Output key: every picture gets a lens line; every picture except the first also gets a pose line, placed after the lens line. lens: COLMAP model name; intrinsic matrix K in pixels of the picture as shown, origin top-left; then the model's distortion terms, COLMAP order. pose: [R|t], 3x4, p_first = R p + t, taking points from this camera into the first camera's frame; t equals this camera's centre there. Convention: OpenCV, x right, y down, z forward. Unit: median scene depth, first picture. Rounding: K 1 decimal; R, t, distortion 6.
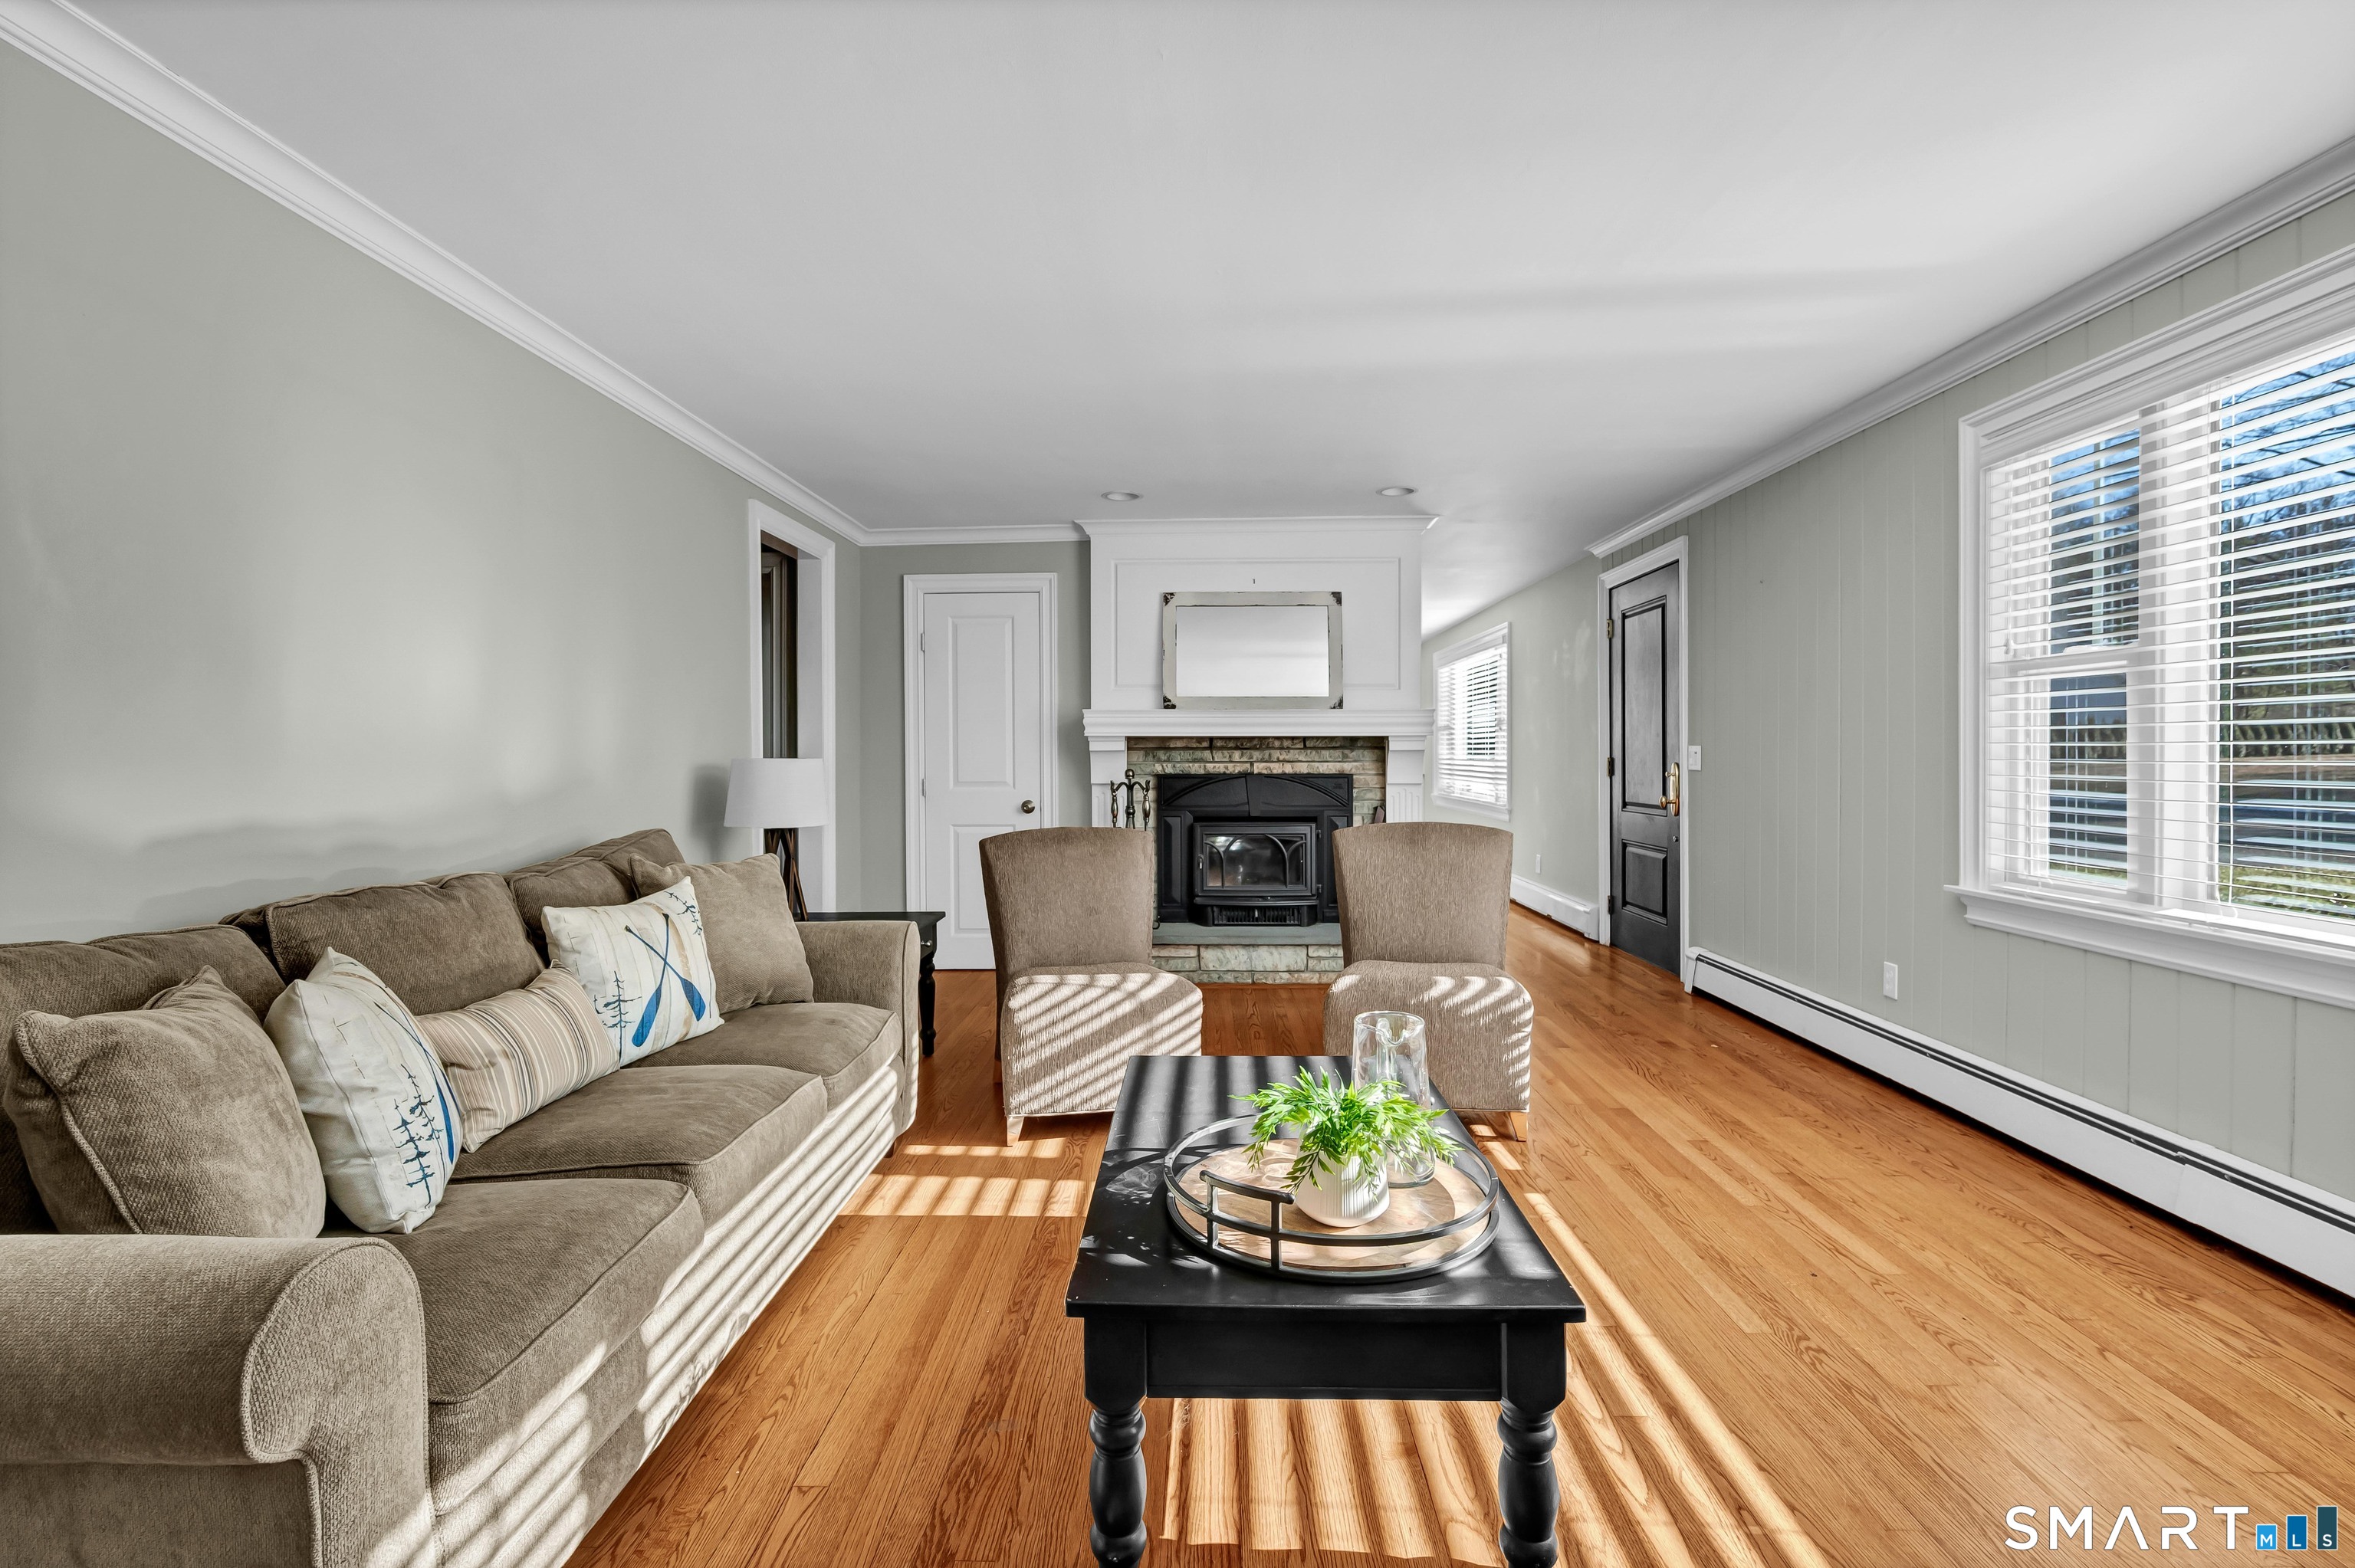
lens RADIAL K [[1061.0, 0, 1171.6], [0, 1061.0, 769.0], [0, 0, 1]] dist [0.000502, 0.000006]
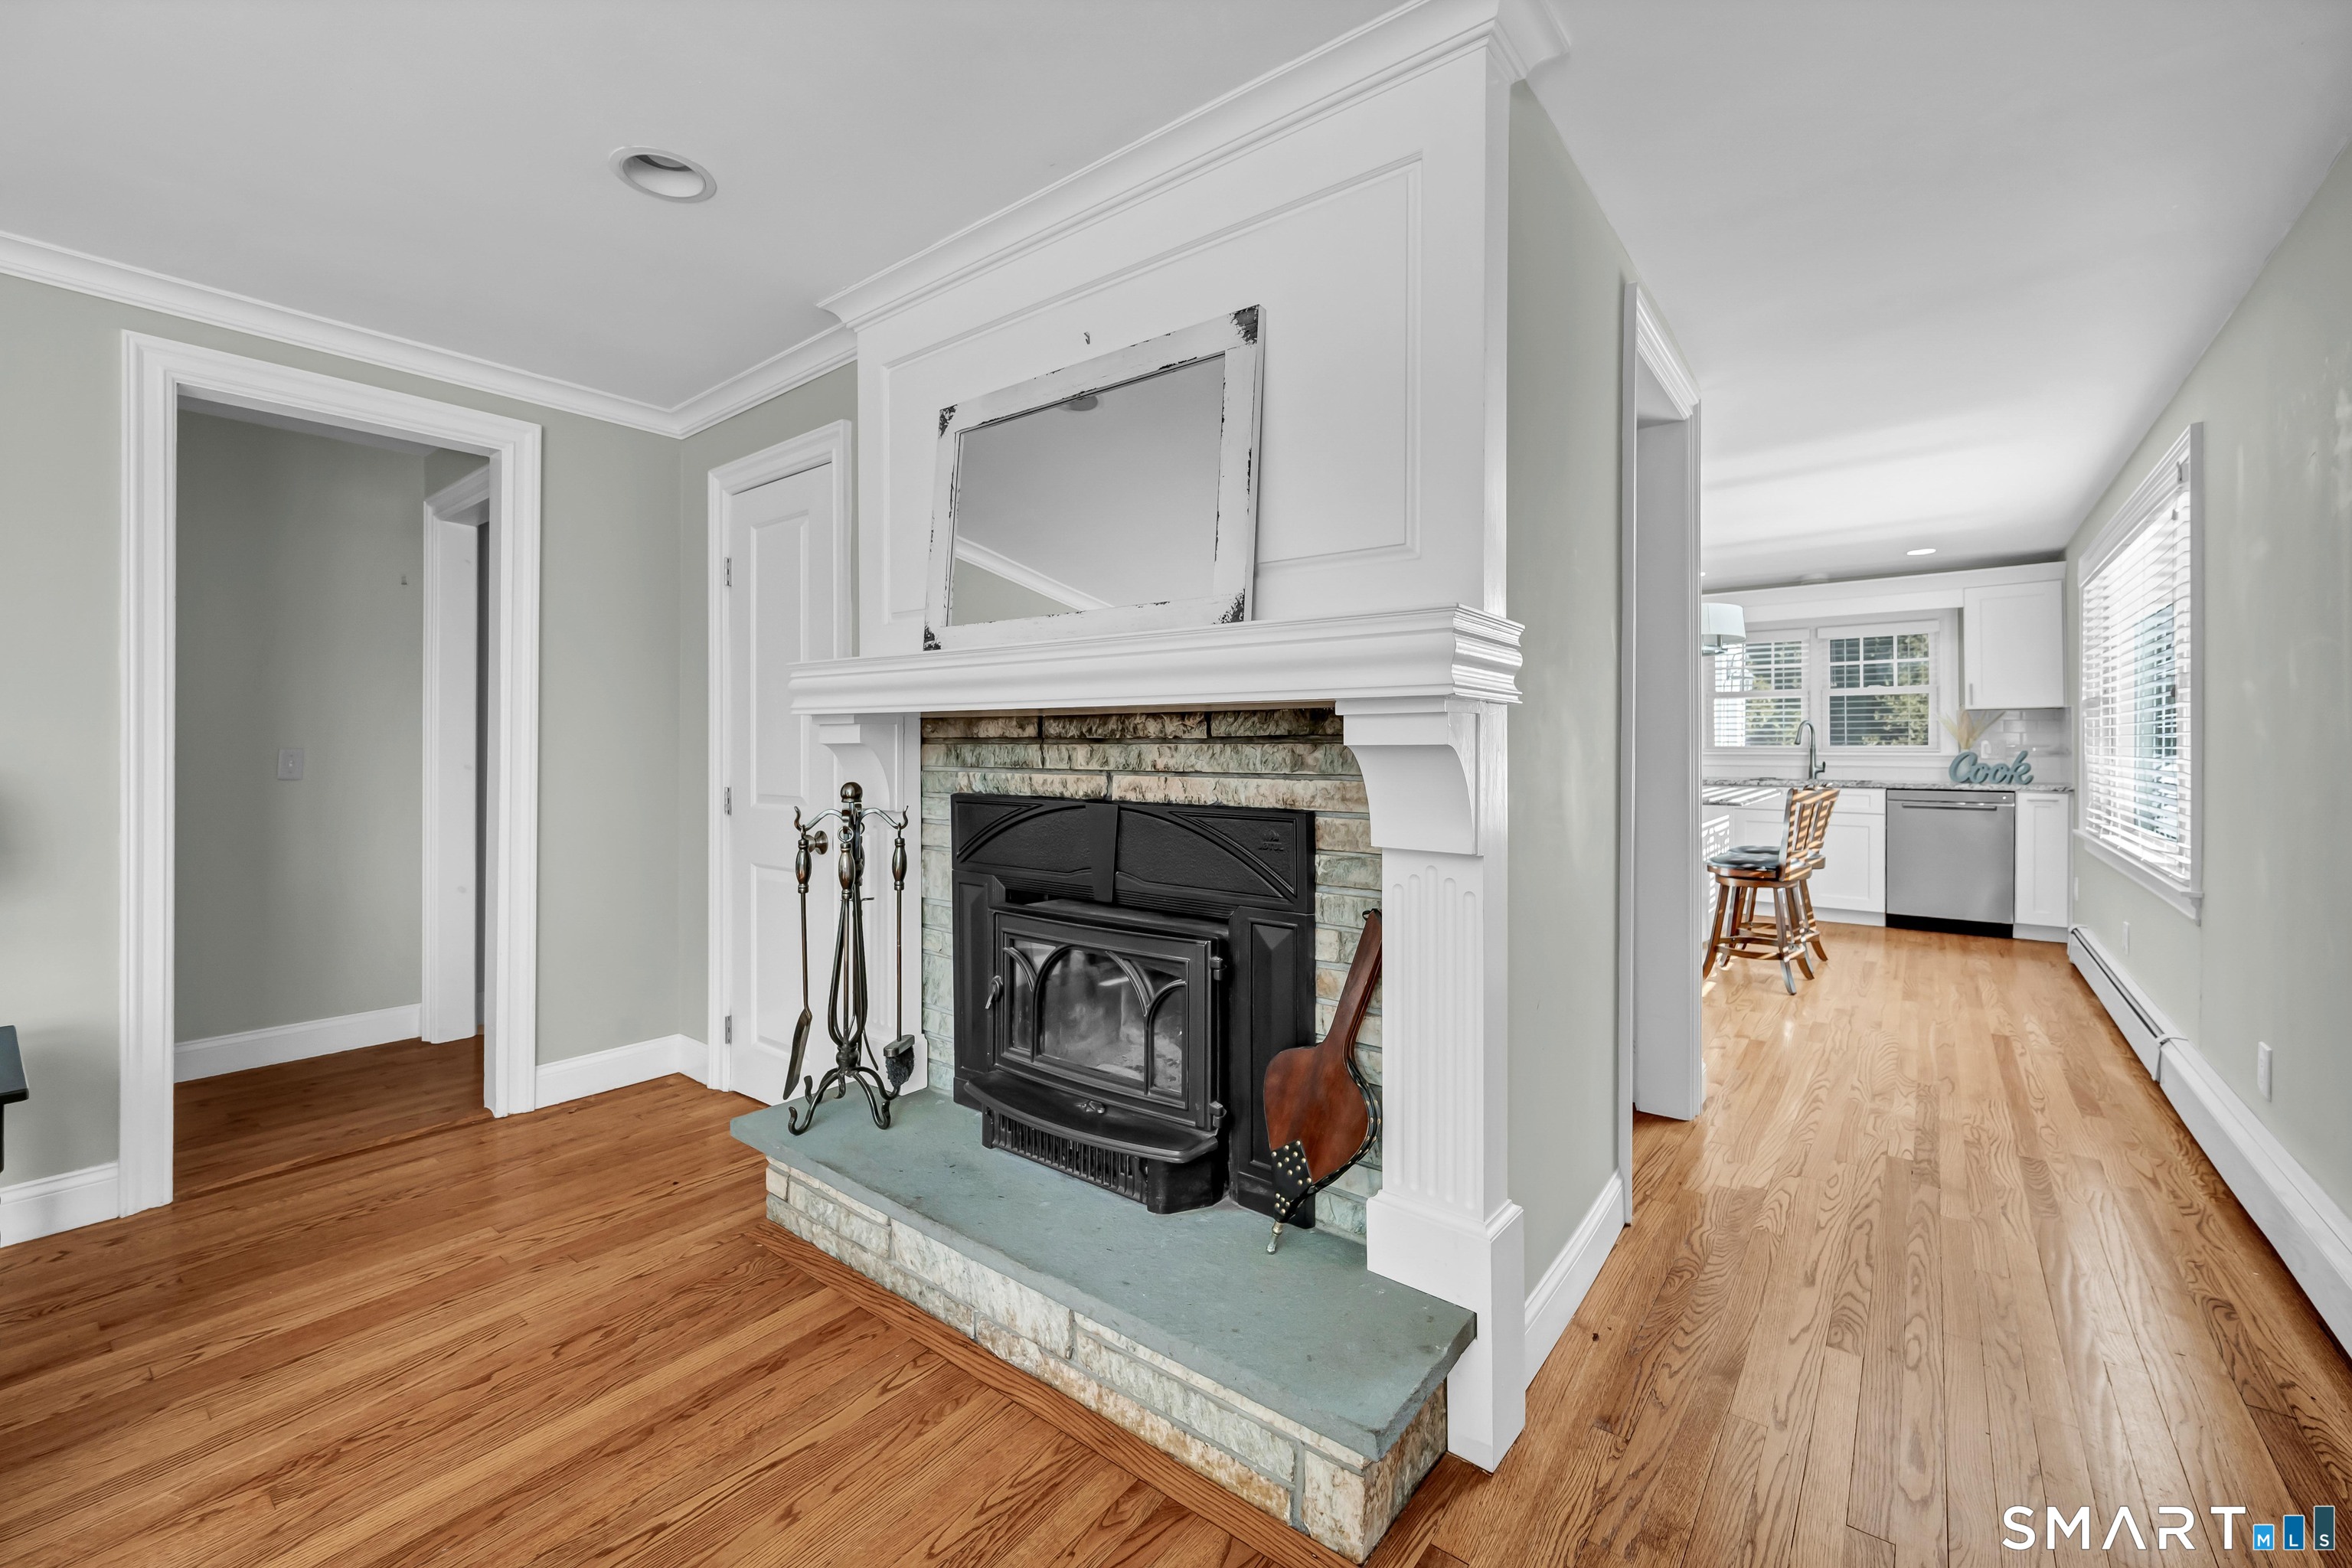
lens RADIAL K [[934.9, 0, 1200.5], [0, 934.9, 742.1], [0, 0, 1]] dist [-0.000824, 0.000132]
pose [[0.808013, 0.004513, -0.589147, 0.324854], [-0.014862, 0.999809, -0.012725, -0.014232], [0.588977, 0.019038, 0.807926, 0.720730]]
